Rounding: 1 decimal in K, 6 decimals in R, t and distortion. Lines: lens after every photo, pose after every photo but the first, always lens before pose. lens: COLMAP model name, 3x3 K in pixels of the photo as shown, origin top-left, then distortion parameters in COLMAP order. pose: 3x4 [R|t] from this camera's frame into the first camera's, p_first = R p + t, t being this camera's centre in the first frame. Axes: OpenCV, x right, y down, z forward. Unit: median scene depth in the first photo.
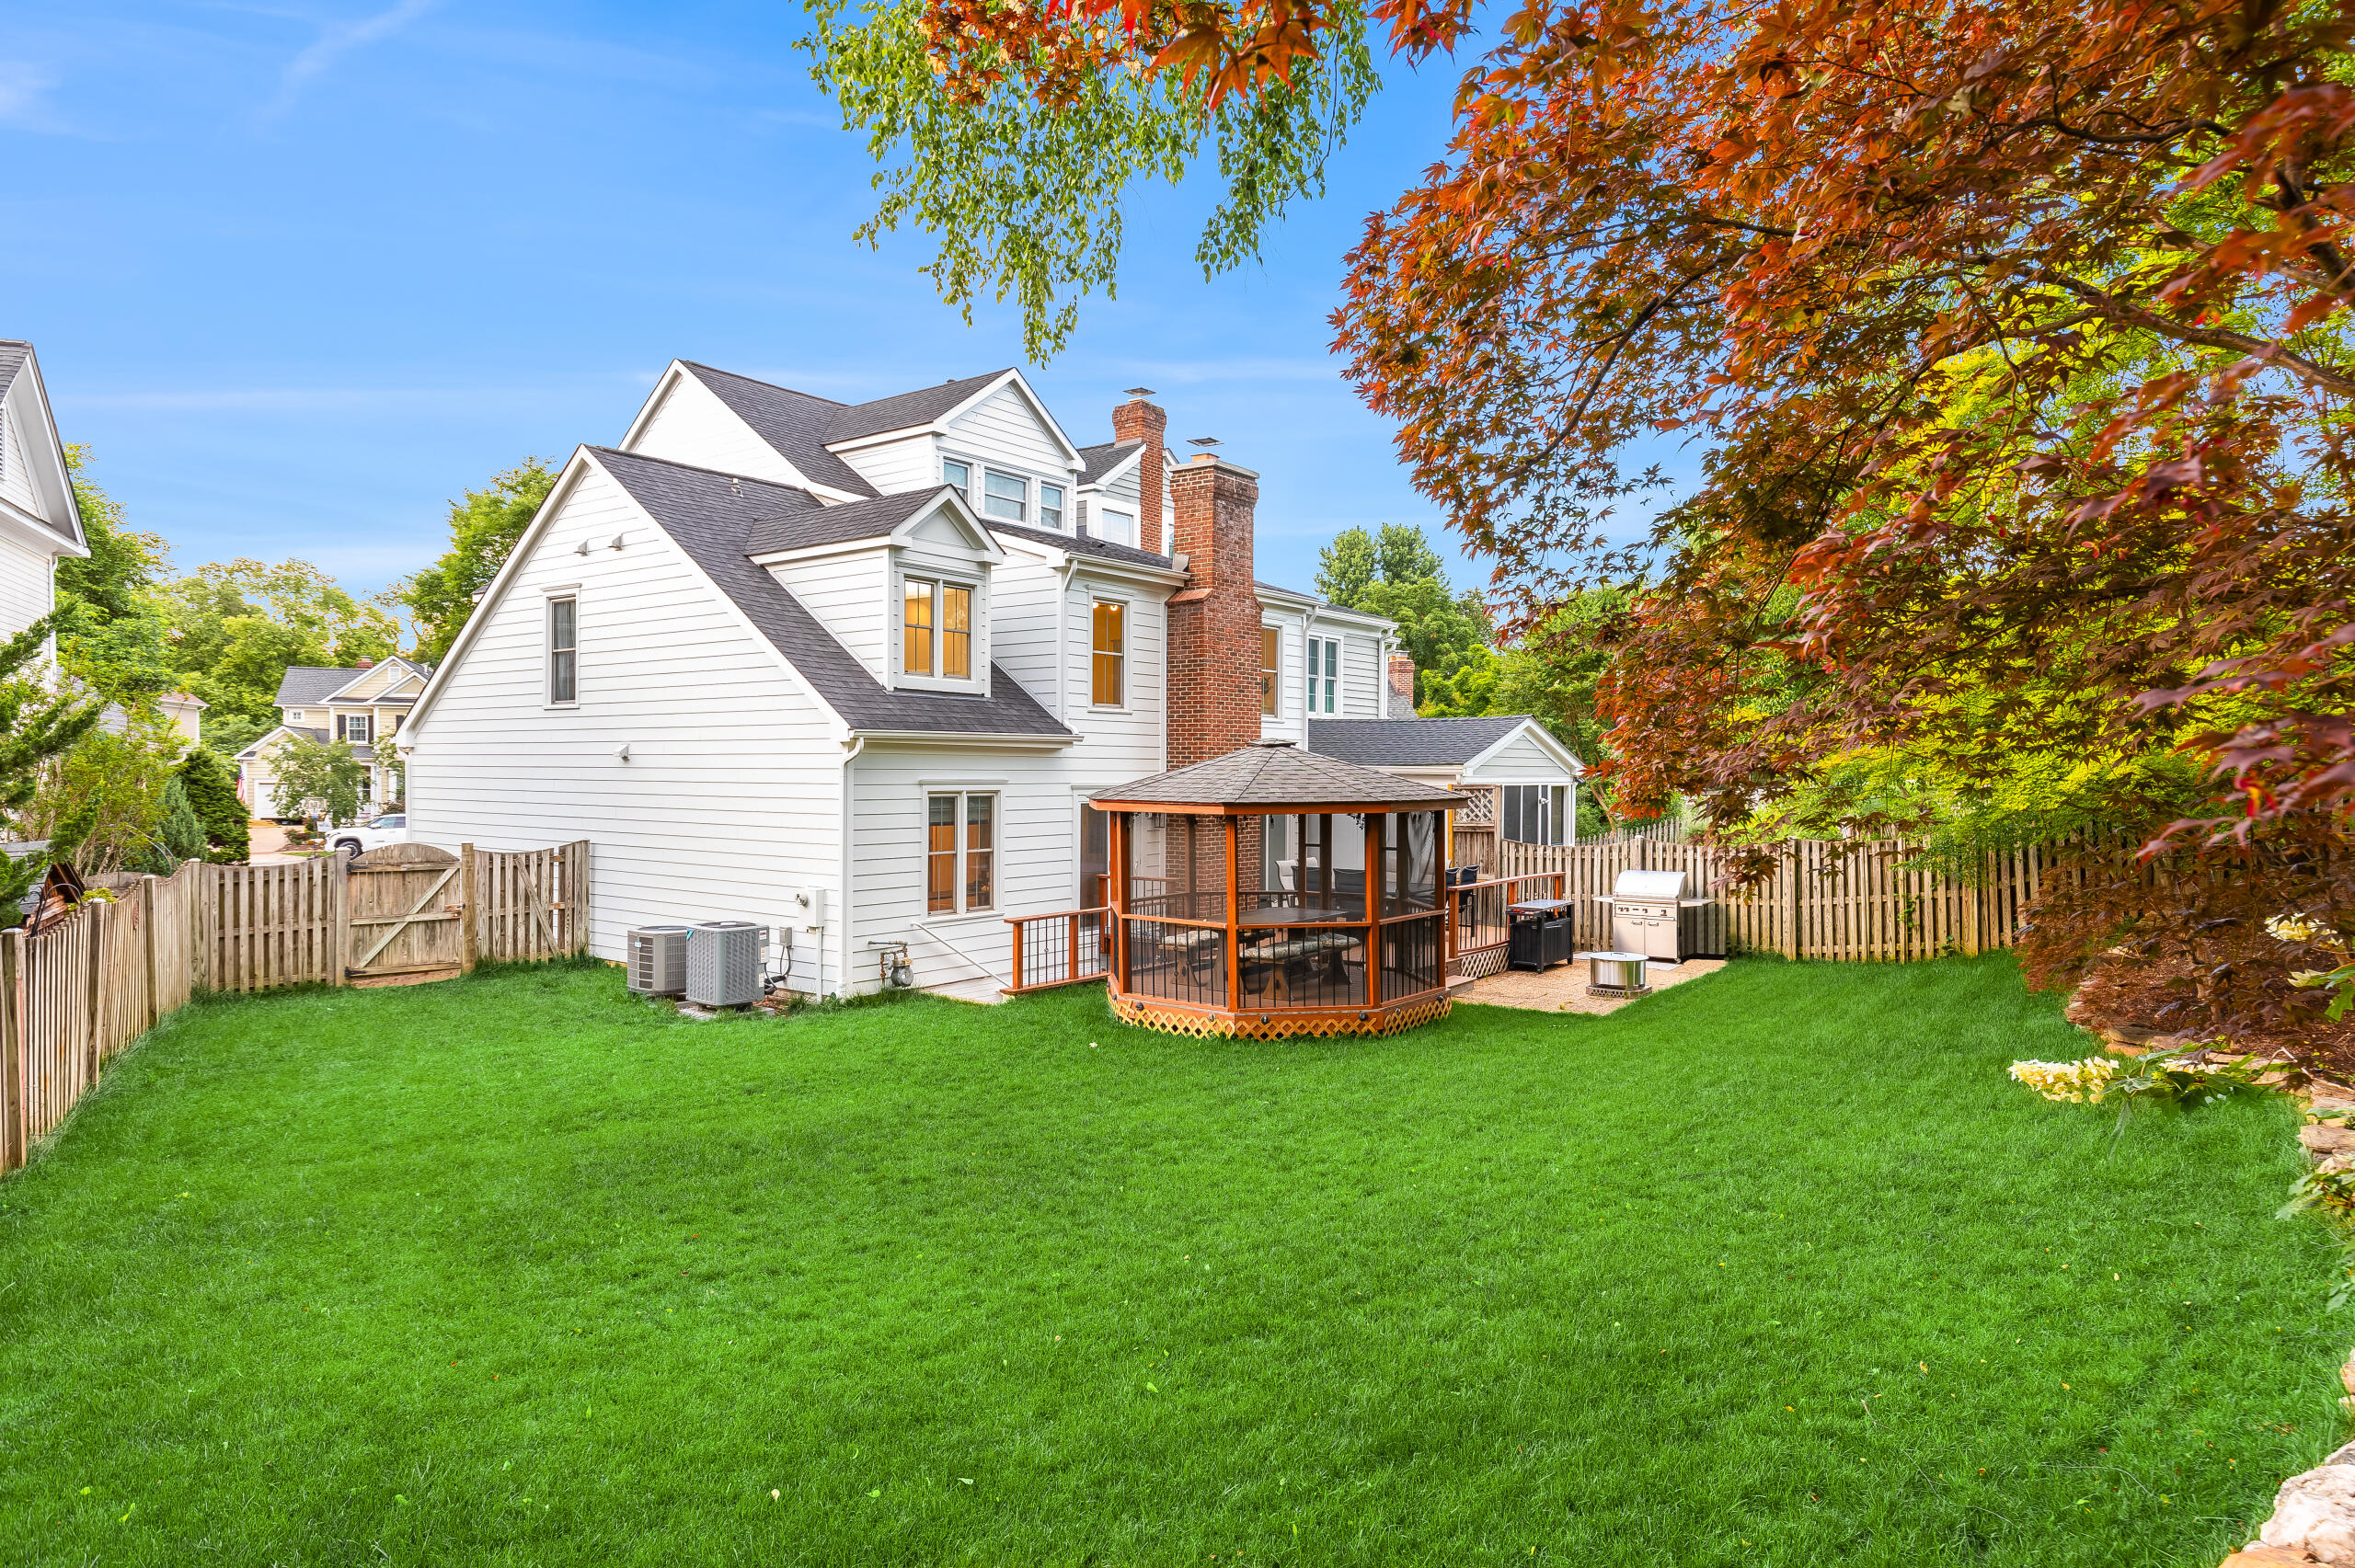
lens RADIAL K [[1372.3, 0, 1183.8], [0, 1372.3, 791.4], [0, 0, 1]] dist [0.003531, -0.002109]
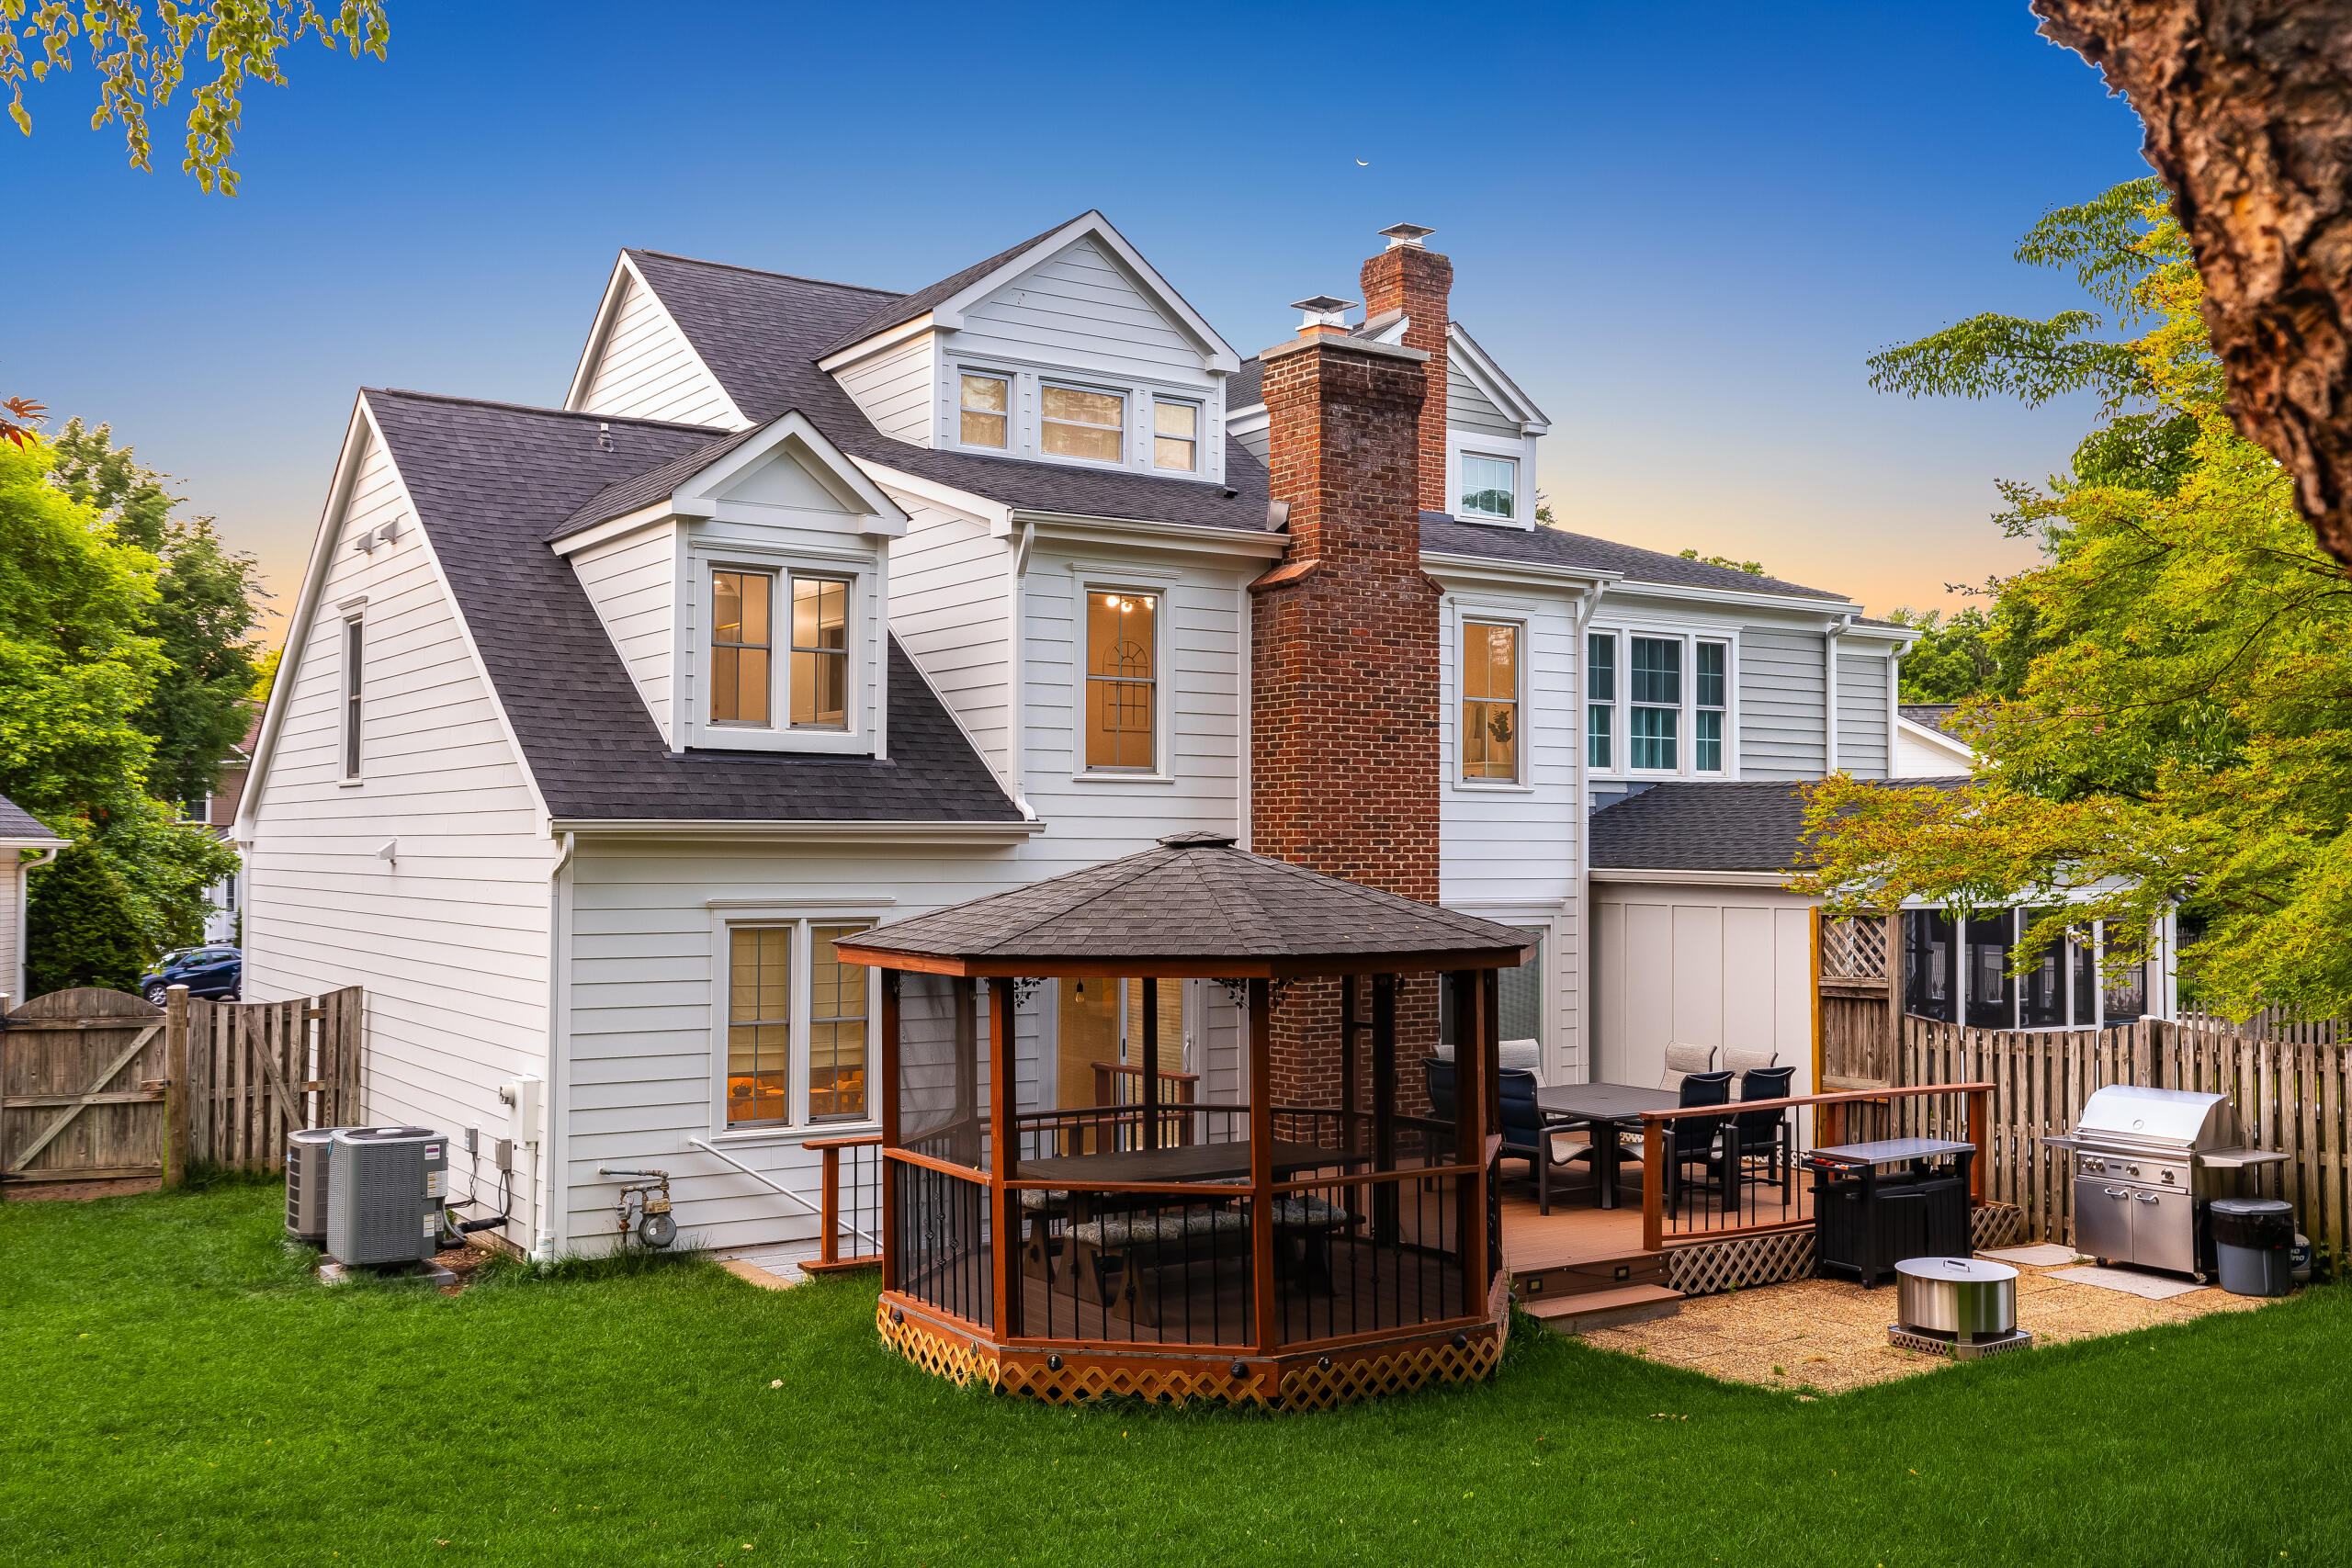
lens RADIAL K [[2165.3, 0, 1177.5], [0, 2165.3, 788.8], [0, 0, 1]] dist [0.006391, -0.002970]
pose [[0.943767, -0.011055, -0.330427, 0.309750], [-0.004300, 0.998946, -0.045704, -0.014616], [0.330584, 0.044555, 0.942724, 0.169398]]
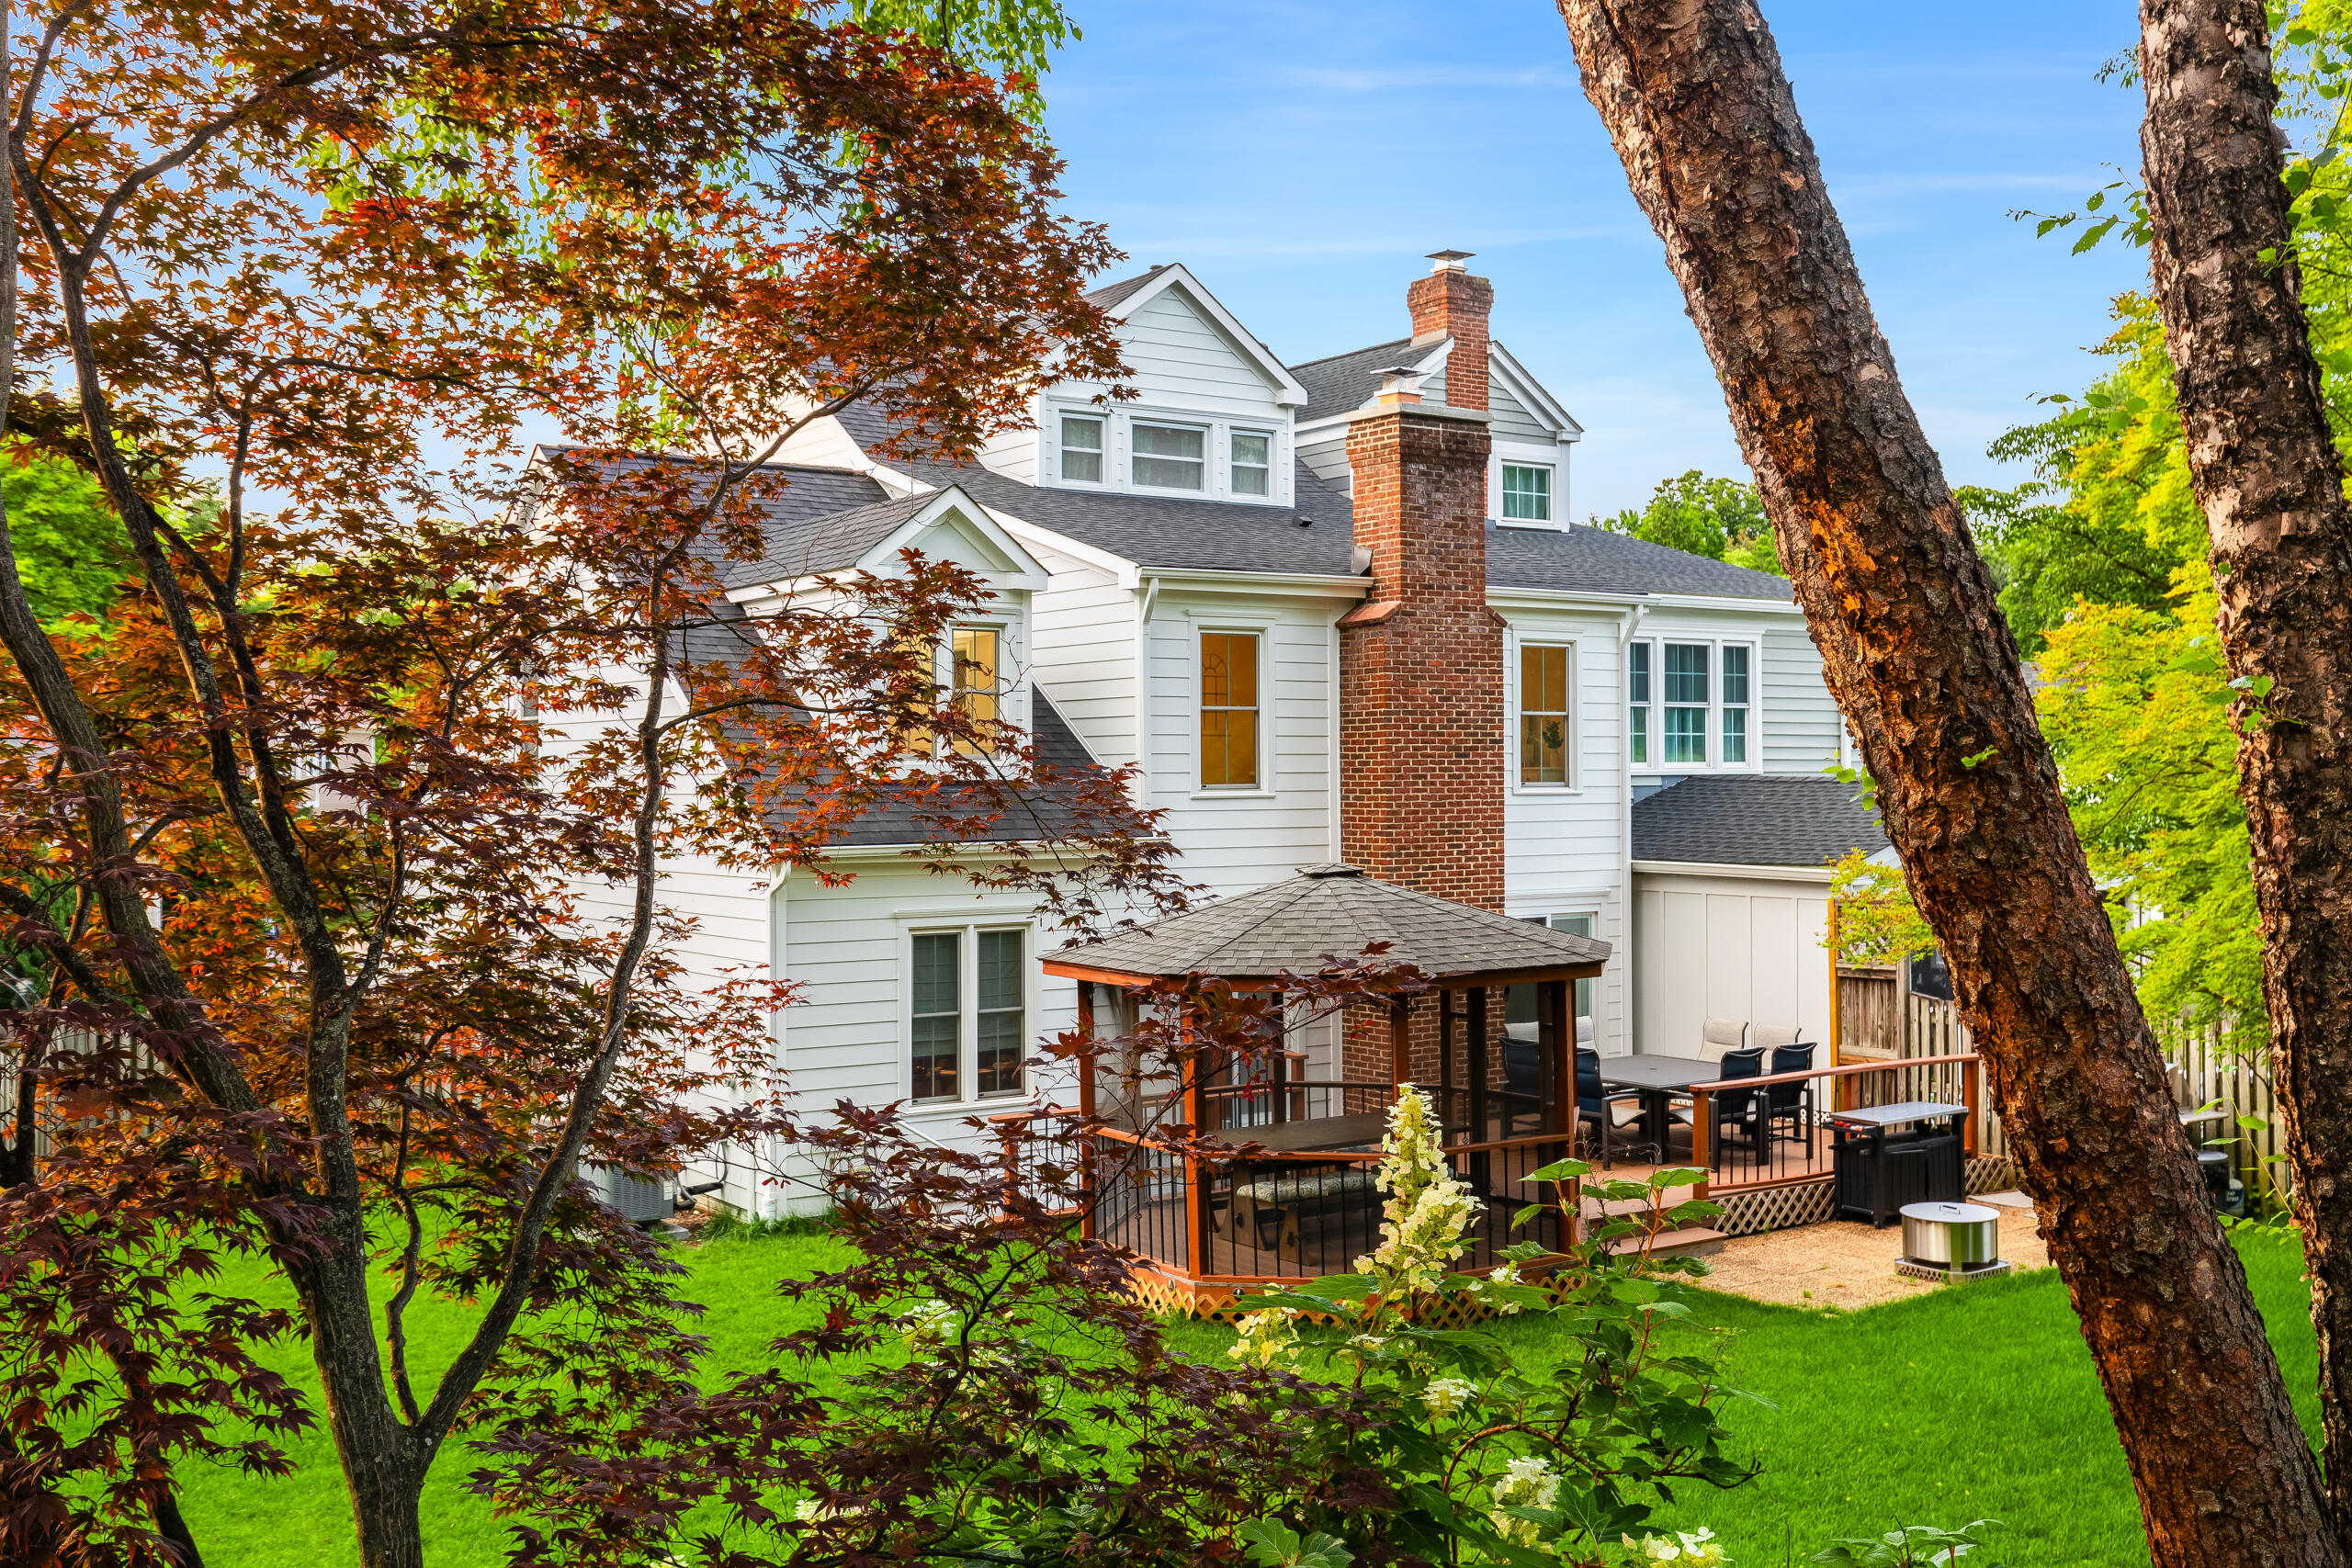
lens RADIAL K [[2291.0, 0, 1180.4], [0, 2291.0, 775.2], [0, 0, 1]] dist [0.005844, 0.001168]
pose [[0.947689, -0.011160, -0.318999, 0.317745], [0.005628, 0.999817, -0.018257, -0.055479], [0.319144, 0.015507, 0.947579, -0.068474]]
